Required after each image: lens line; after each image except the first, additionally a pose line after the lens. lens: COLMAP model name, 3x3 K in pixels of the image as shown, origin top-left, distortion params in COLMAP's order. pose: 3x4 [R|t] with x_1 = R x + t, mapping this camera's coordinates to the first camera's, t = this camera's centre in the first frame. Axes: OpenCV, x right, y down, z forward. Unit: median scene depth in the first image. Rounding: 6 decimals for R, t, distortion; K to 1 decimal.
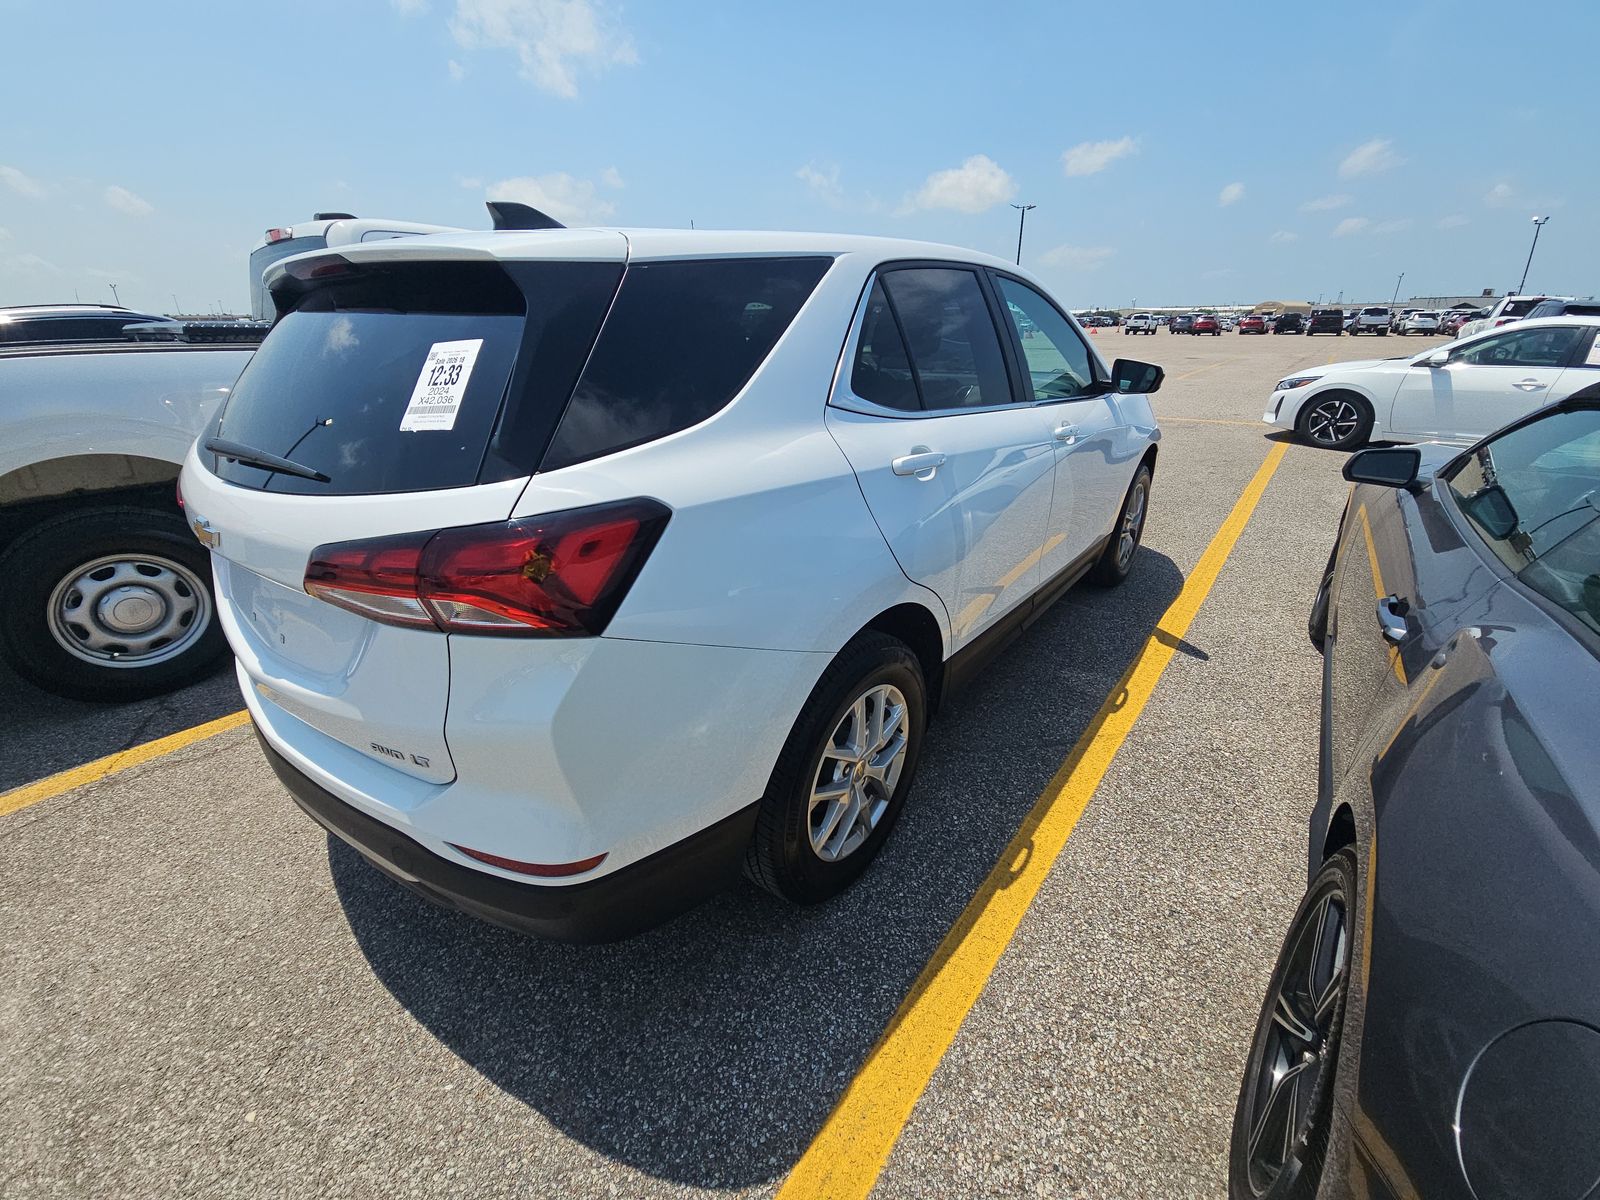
lens RADIAL K [[641.6, 0, 792.4], [0, 641.6, 599.9], [0, 0, 1]] dist [0.003155, -0.002535]
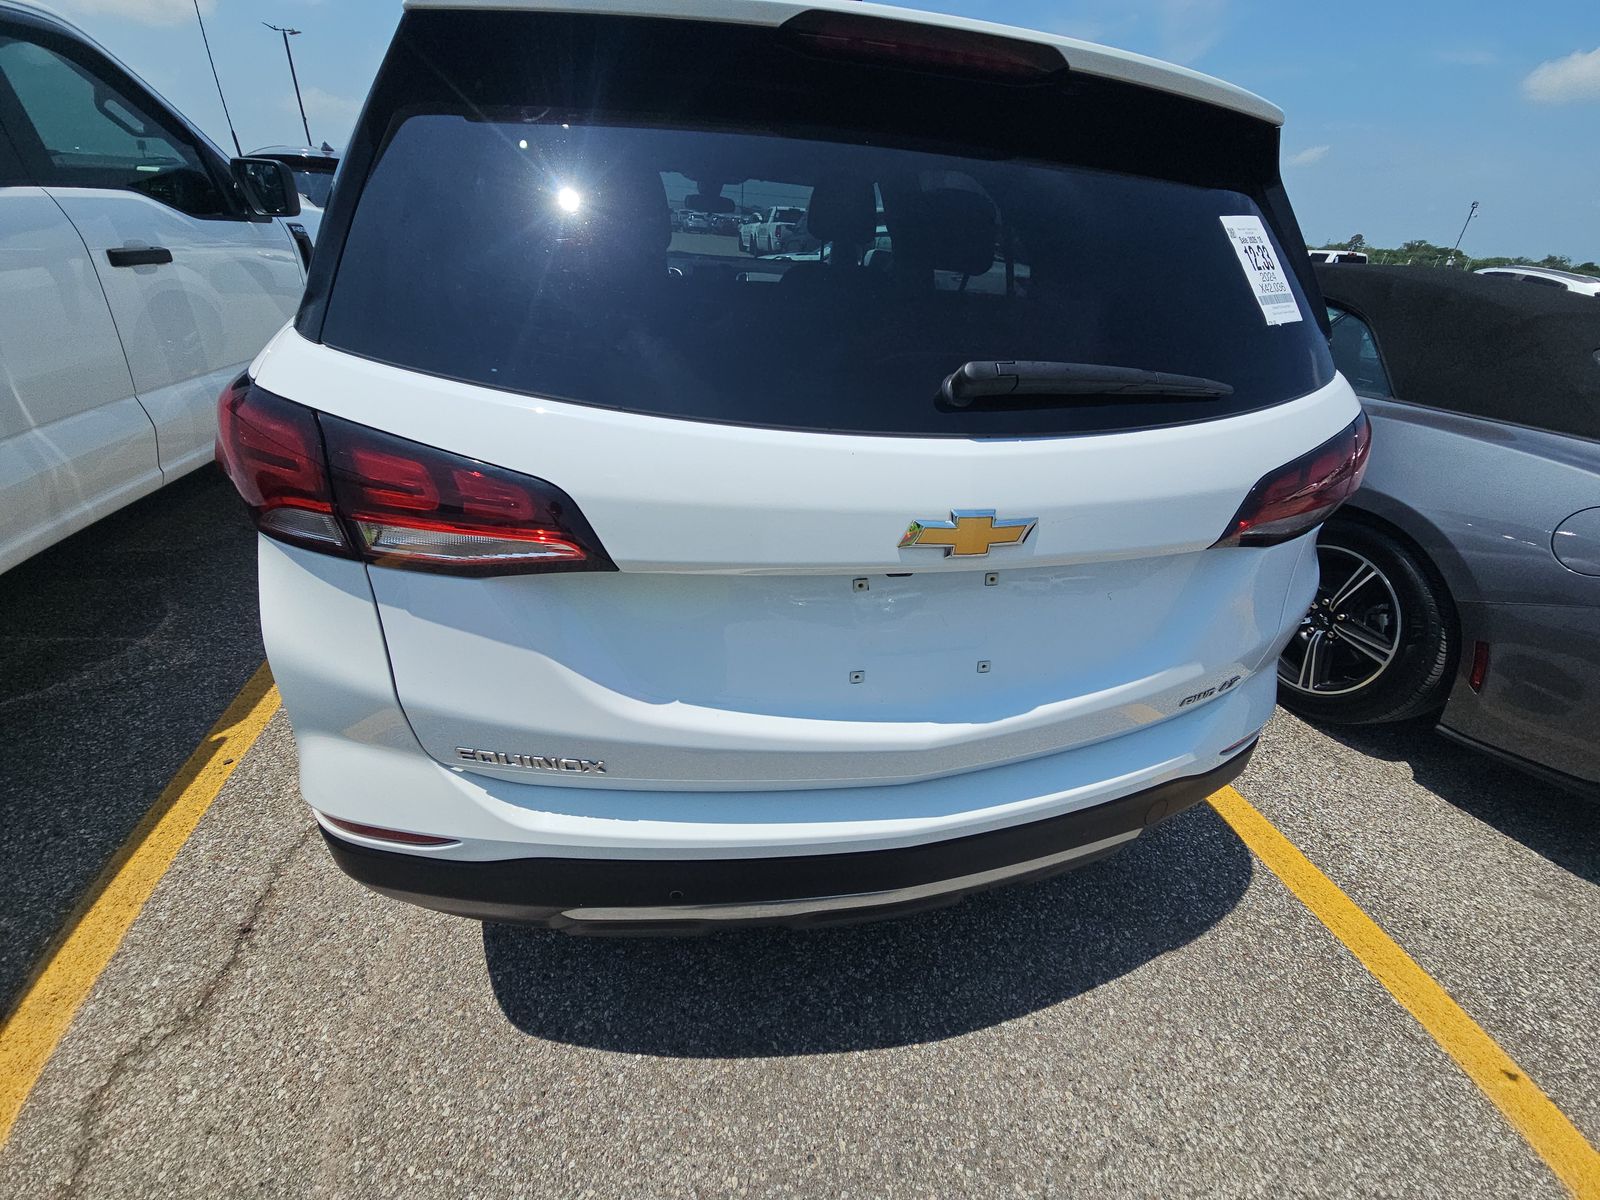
lens RADIAL K [[641.6, 0, 795.3], [0, 641.6, 598.2], [0, 0, 1]] dist [0.003155, -0.002535]
pose [[0.636526, -0.328280, 0.697902, -1.386539], [0.223977, 0.944574, 0.240031, -0.207317], [-0.738017, 0.003528, 0.674773, 0.712758]]
